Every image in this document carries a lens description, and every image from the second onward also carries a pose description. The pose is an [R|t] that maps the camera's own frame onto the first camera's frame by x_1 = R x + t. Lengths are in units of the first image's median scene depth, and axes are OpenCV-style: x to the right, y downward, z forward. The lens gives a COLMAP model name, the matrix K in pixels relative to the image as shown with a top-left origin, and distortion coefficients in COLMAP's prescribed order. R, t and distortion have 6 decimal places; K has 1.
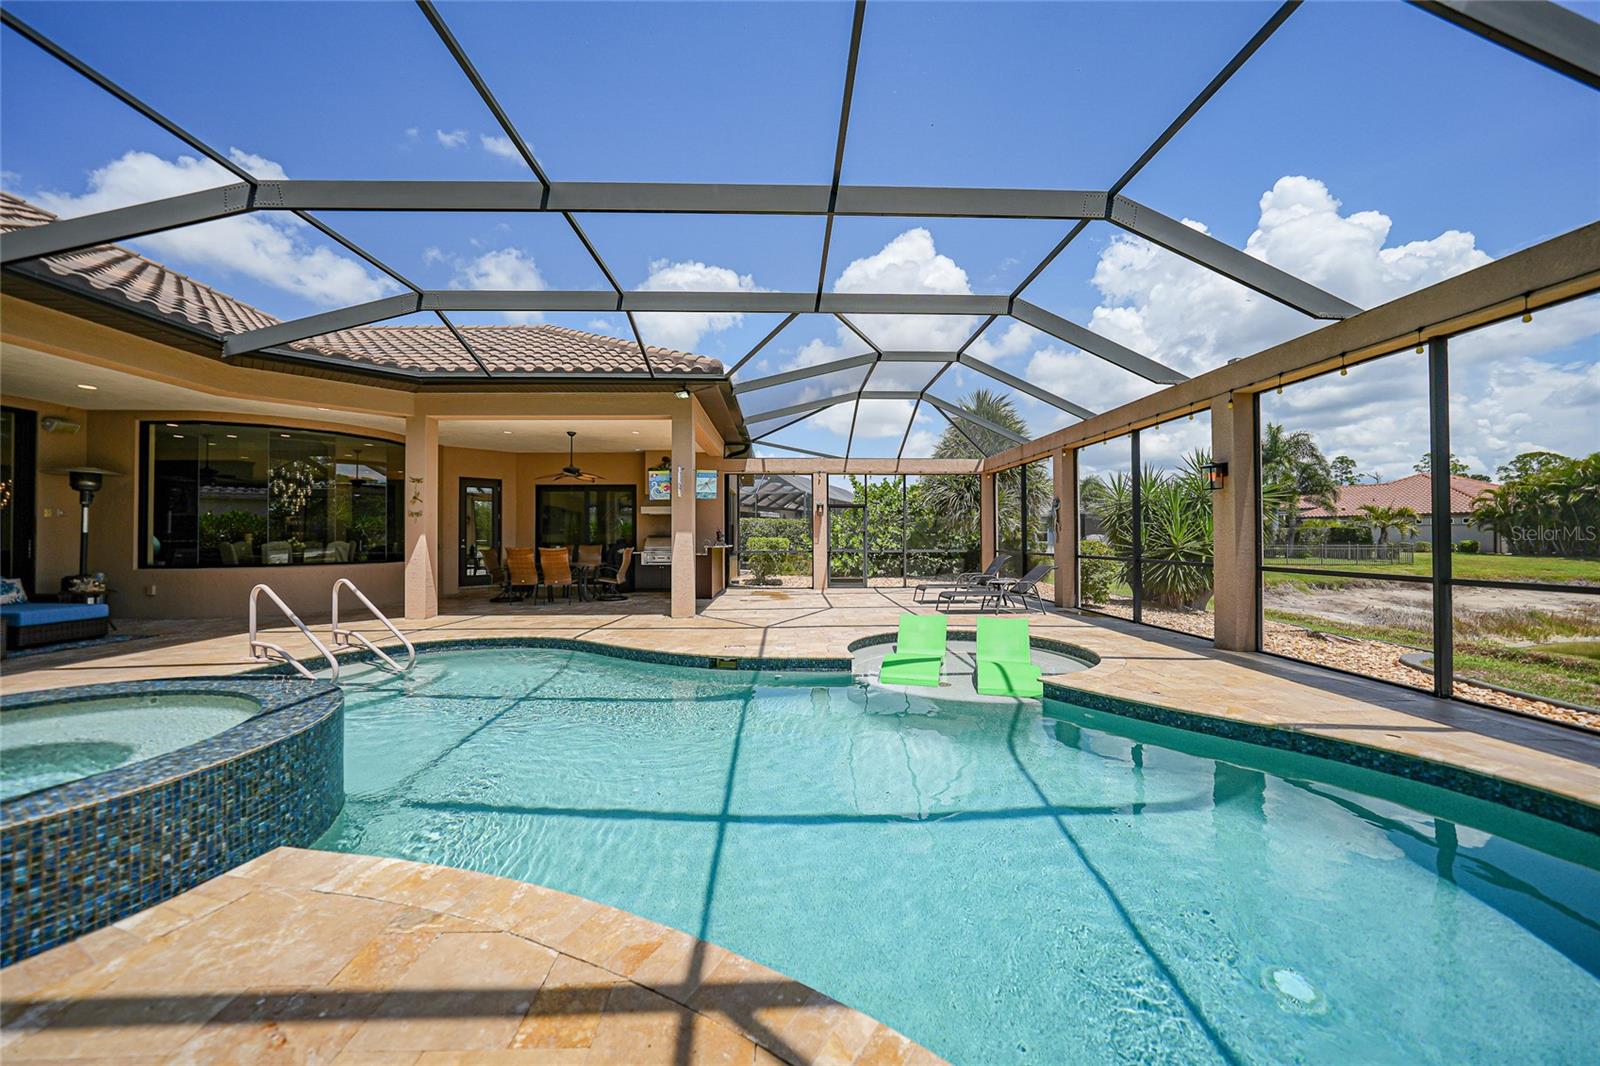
lens RADIAL K [[560.4, 0, 803.4], [0, 560.4, 529.1], [0, 0, 1]] dist [-0.015458, 0.001673]
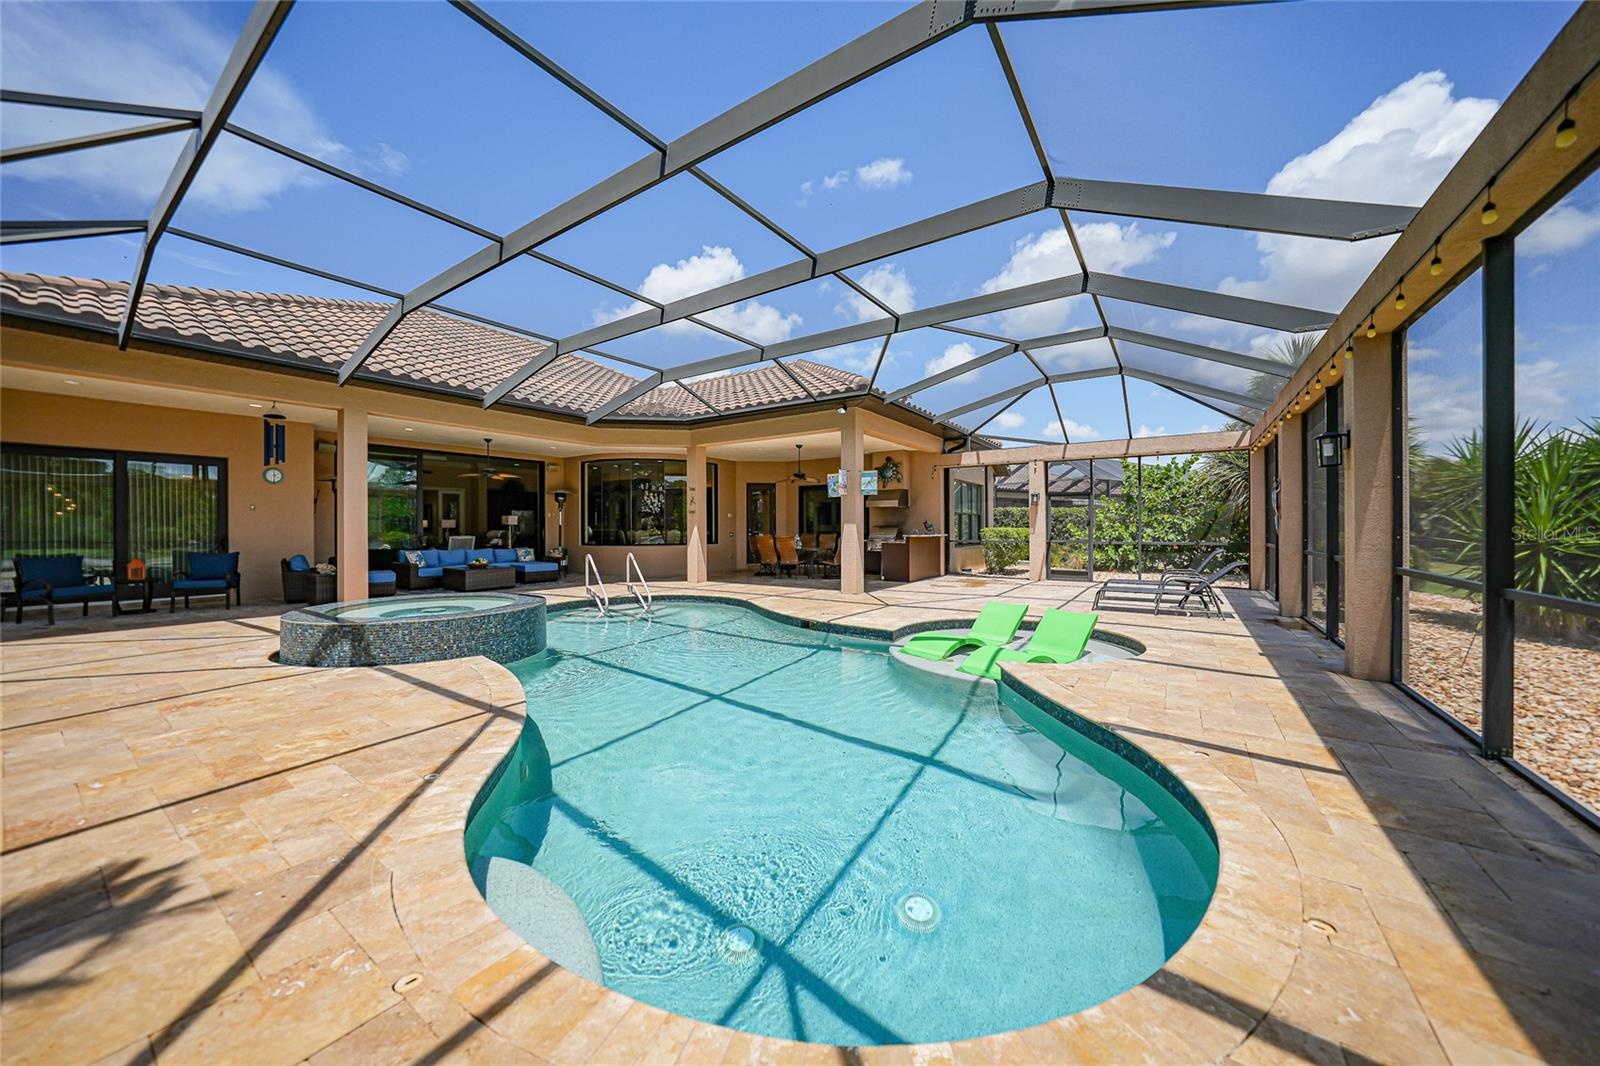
lens RADIAL K [[560.4, 0, 801.8], [0, 560.4, 533.0], [0, 0, 1]] dist [-0.015458, 0.001673]
pose [[0.809084, 0.006197, -0.587661, 0.425136], [0.009649, 0.999670, 0.023827, -0.003700], [0.587614, -0.024949, 0.808757, -0.039862]]
